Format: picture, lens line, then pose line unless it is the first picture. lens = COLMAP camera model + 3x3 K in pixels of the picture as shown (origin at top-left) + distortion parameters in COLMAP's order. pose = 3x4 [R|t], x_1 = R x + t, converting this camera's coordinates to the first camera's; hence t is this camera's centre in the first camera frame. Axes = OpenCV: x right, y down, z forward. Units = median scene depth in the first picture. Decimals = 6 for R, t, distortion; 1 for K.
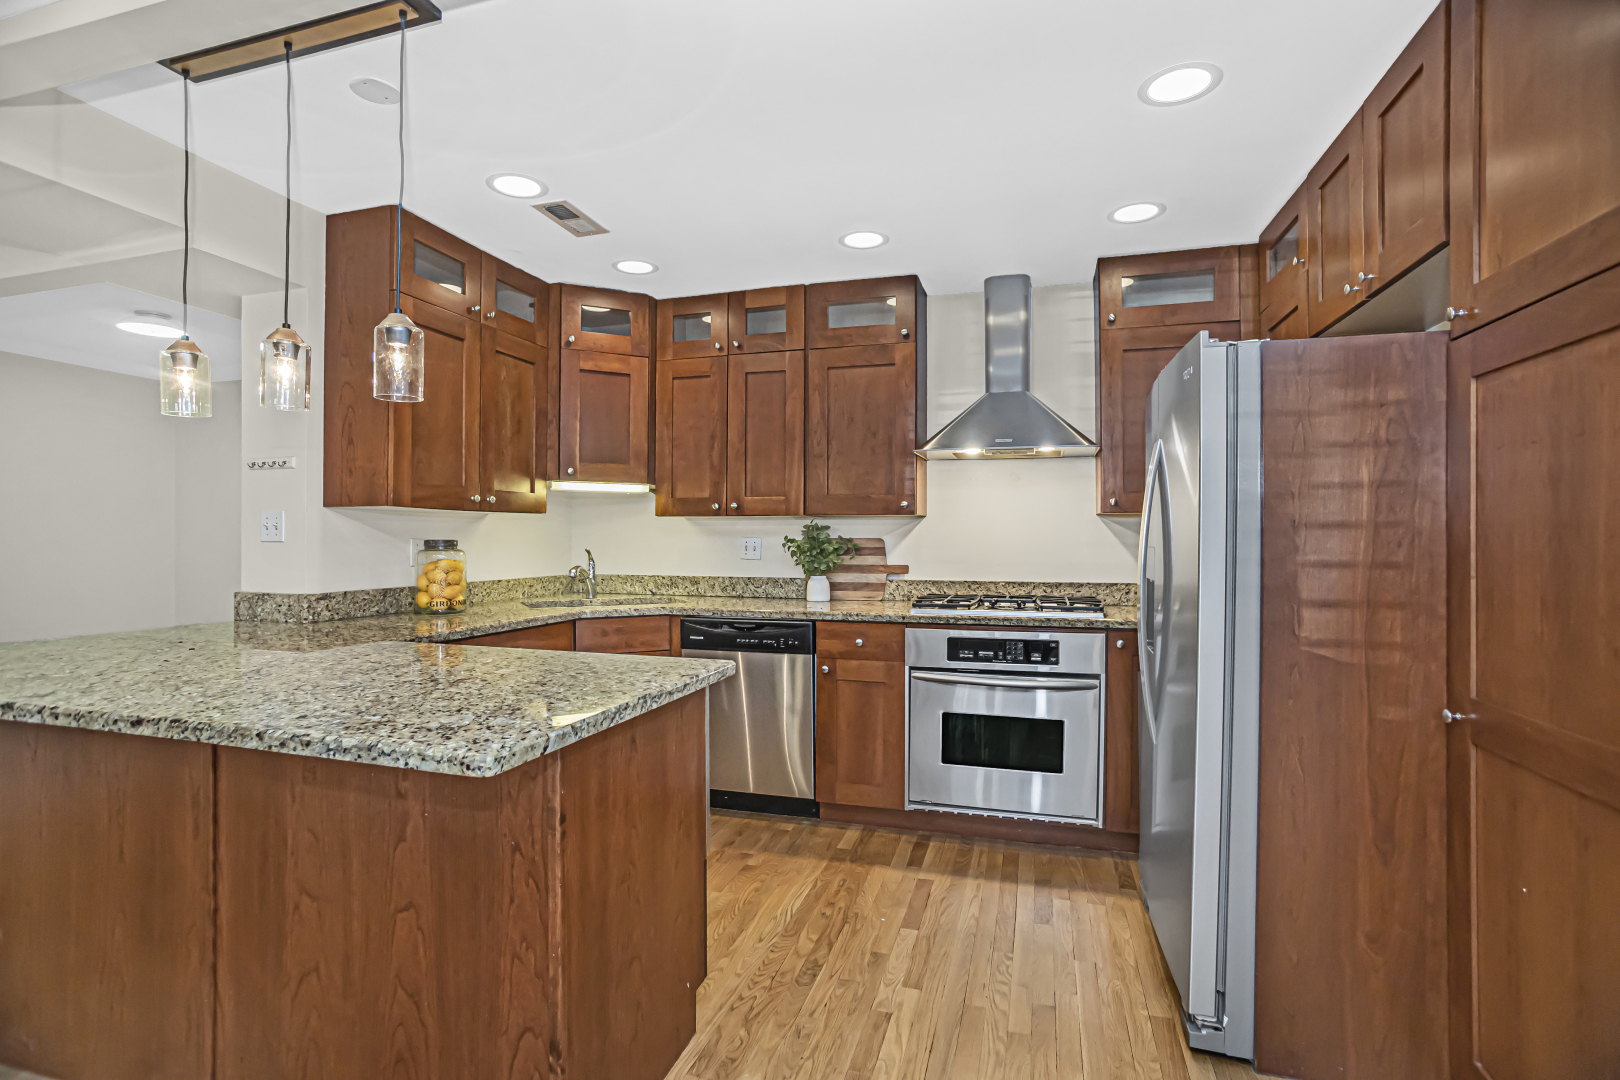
lens RADIAL K [[774.7, 0, 800.7], [0, 774.7, 530.5], [0, 0, 1]] dist [-0.067644, 0.037528]
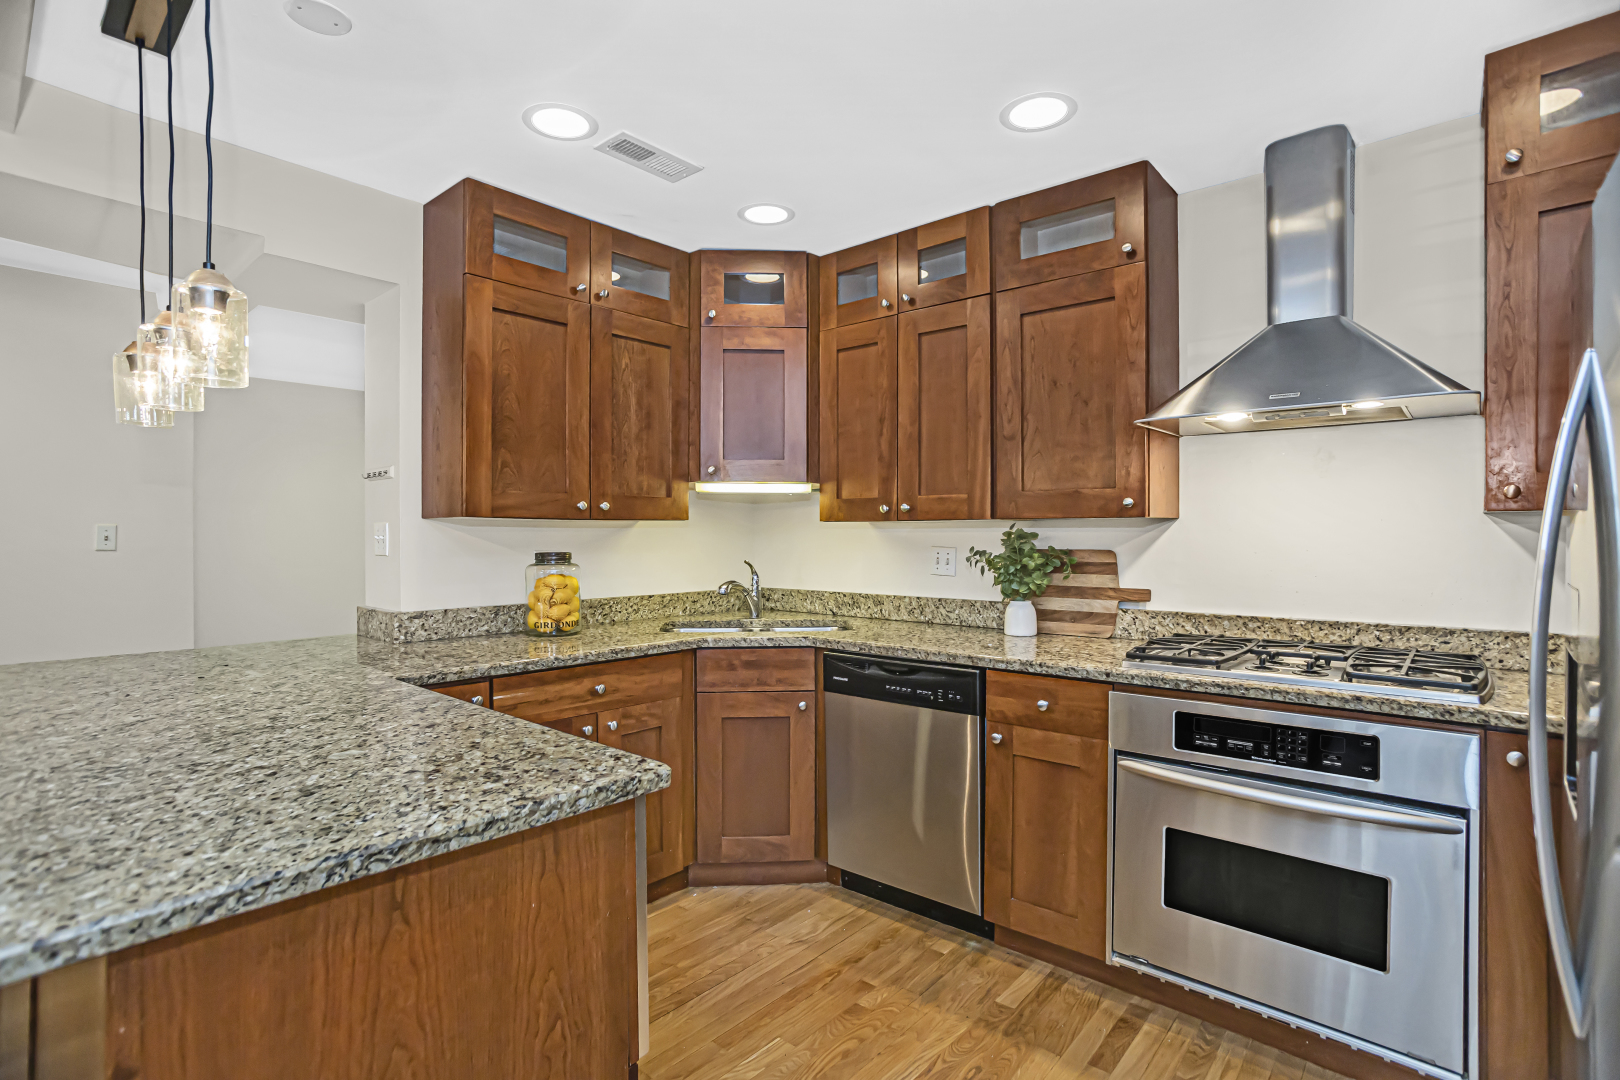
lens RADIAL K [[781.1, 0, 810.7], [0, 781.1, 536.6], [0, 0, 1]] dist [-0.067350, 0.041001]
pose [[0.914382, -0.001726, -0.404849, 0.169500], [0.006489, 0.999925, 0.010392, -0.013812], [0.404801, -0.012129, 0.914324, 0.295760]]
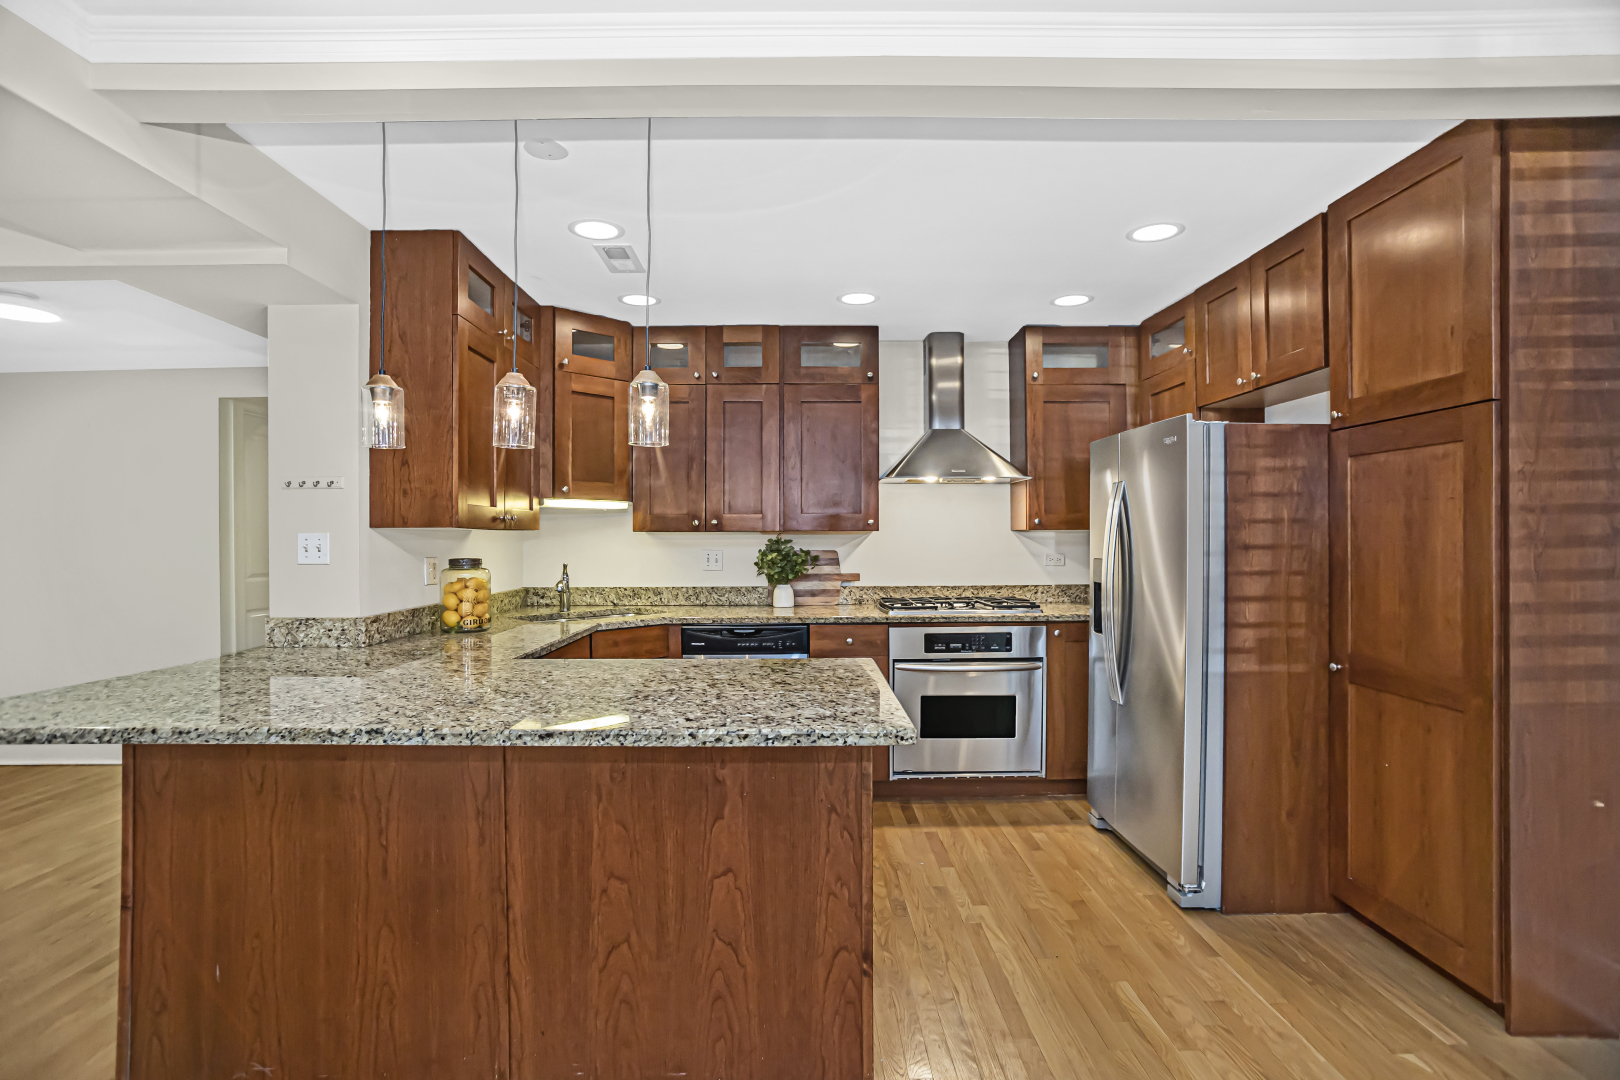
lens RADIAL K [[774.7, 0, 800.7], [0, 774.7, 530.5], [0, 0, 1]] dist [-0.067644, 0.037528]
pose [[0.953648, -0.002648, 0.300914, -0.353497], [0.002986, 0.999995, -0.000662, -0.022886], [-0.300911, 0.001530, 0.953651, -0.095913]]
